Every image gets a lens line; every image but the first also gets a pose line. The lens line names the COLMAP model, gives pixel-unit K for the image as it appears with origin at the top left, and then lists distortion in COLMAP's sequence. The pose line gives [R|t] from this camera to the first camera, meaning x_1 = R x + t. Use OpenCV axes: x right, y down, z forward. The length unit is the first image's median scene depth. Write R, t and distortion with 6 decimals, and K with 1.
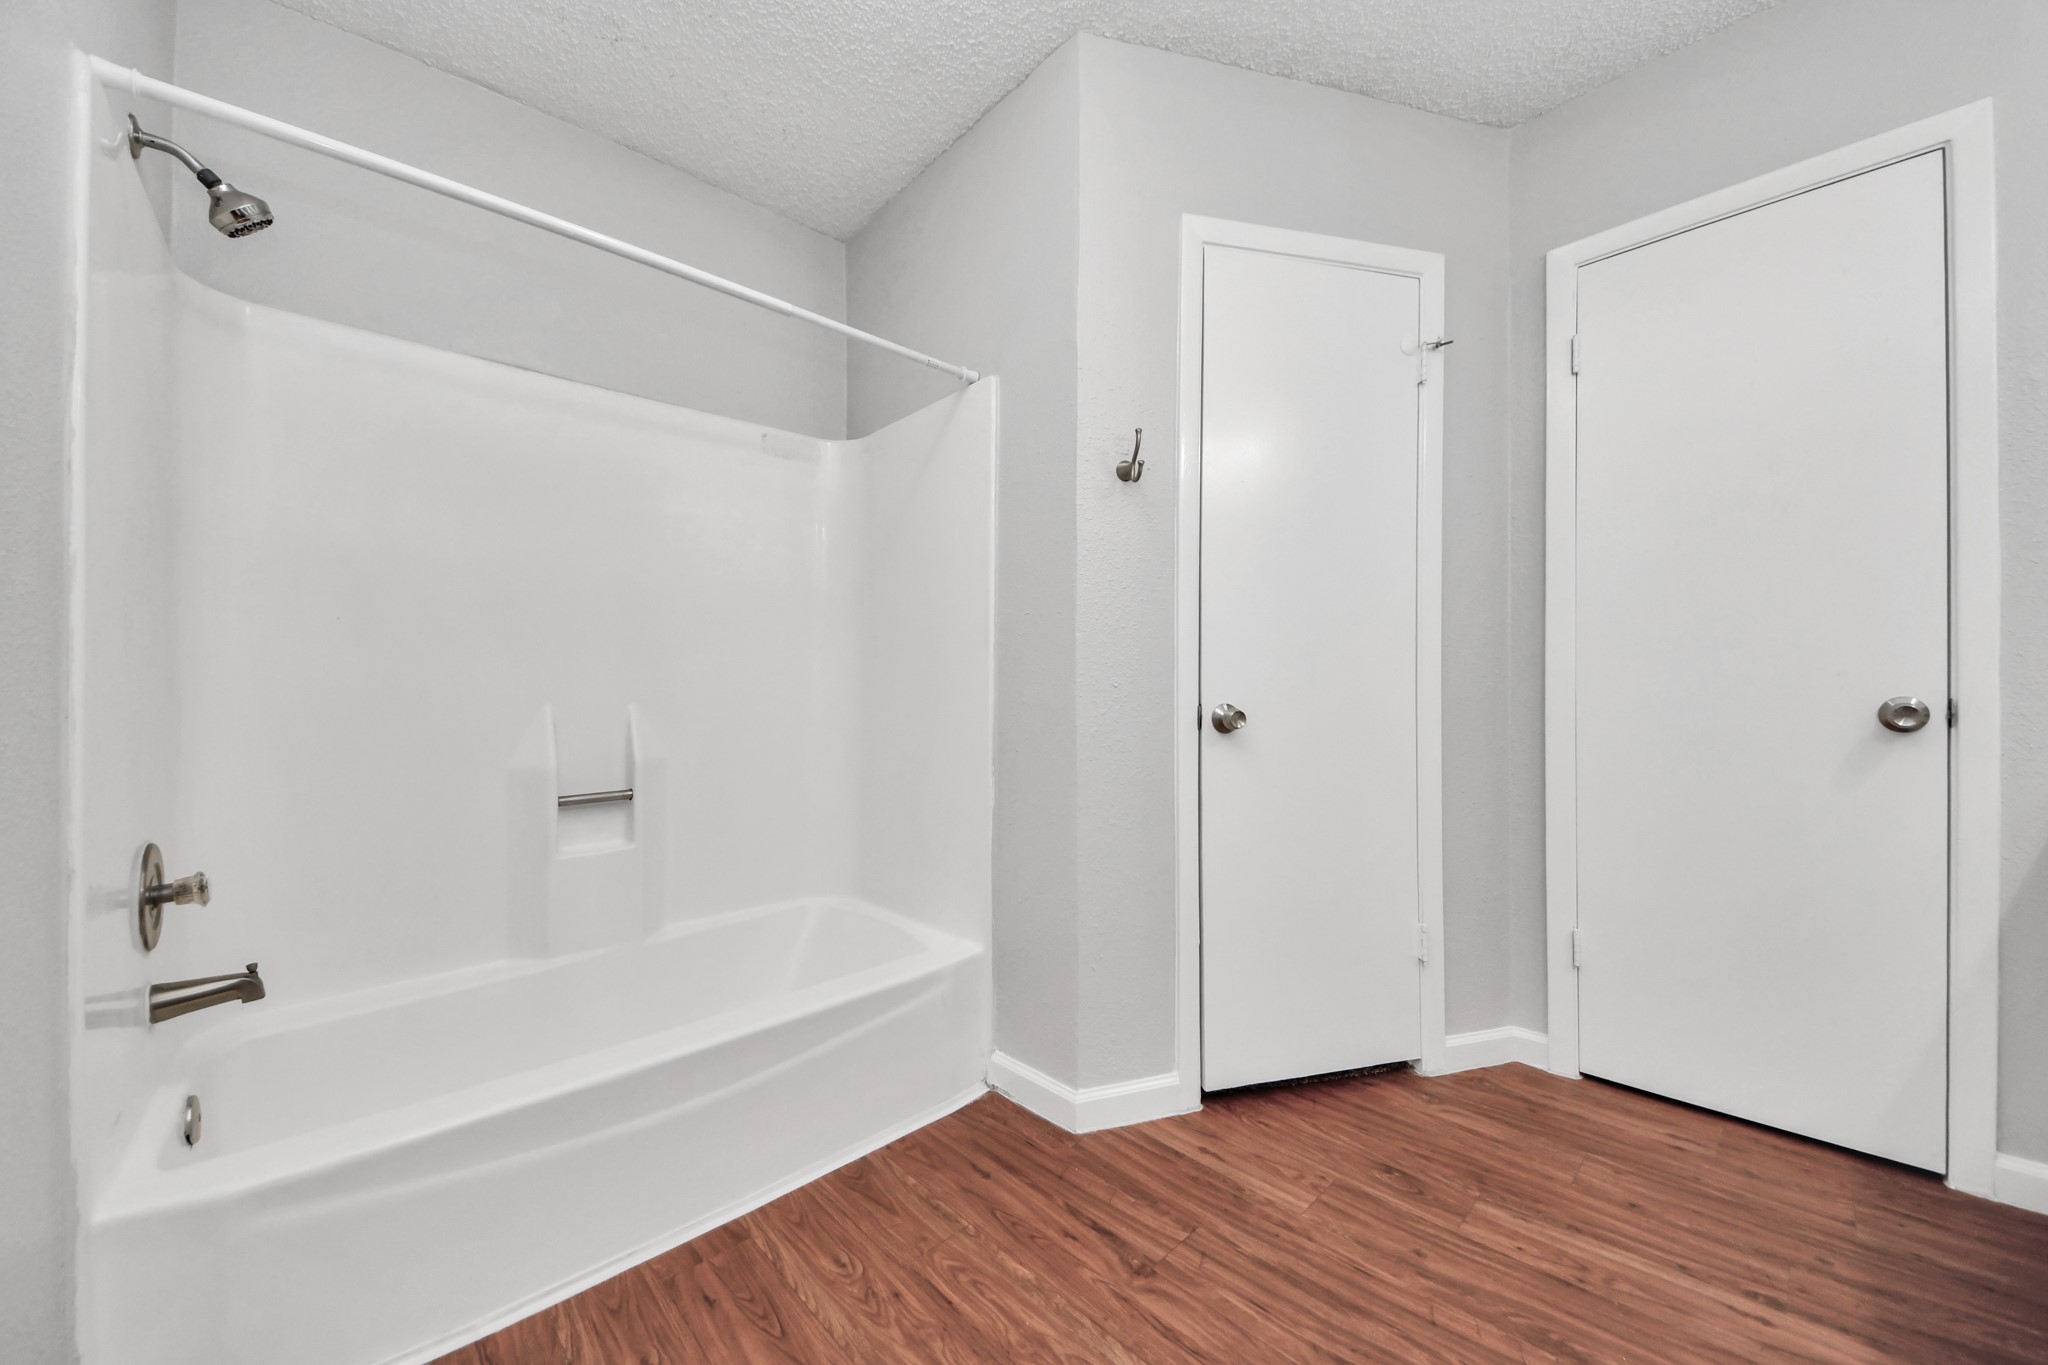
lens RADIAL K [[752.5, 0, 1025.8], [0, 752.5, 685.4], [0, 0, 1]] dist [0.013271, -0.008255]
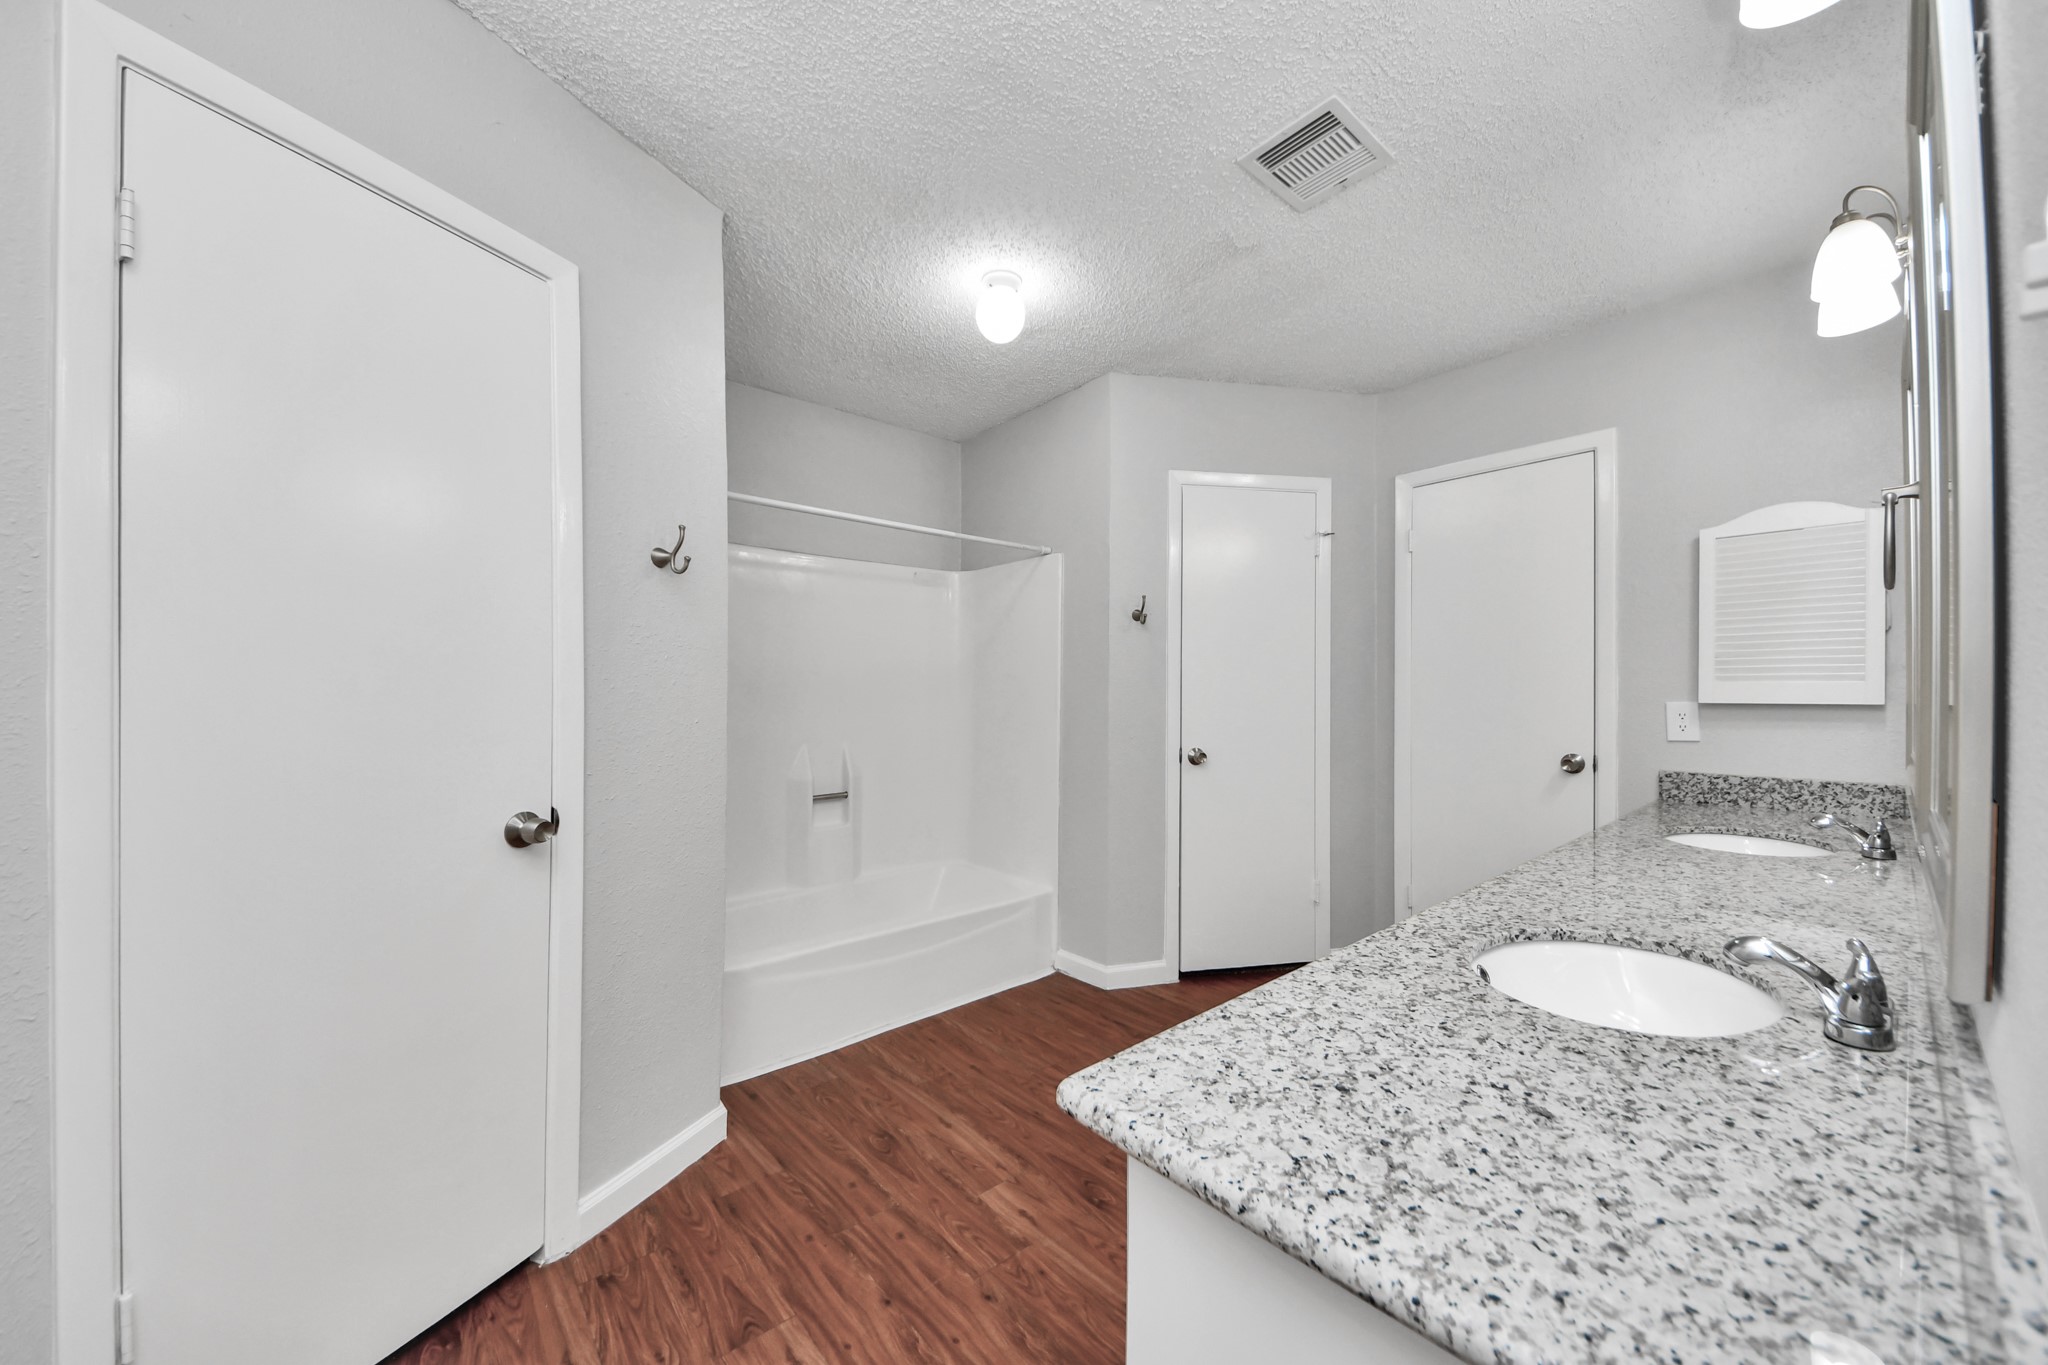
lens RADIAL K [[752.5, 0, 1013.5], [0, 752.5, 674.7], [0, 0, 1]] dist [0.013271, -0.008255]
pose [[0.998145, 0.004455, -0.060724, -0.045443], [-0.004273, 0.999986, 0.003130, -0.147087], [0.060737, -0.002864, 0.998150, -0.740567]]
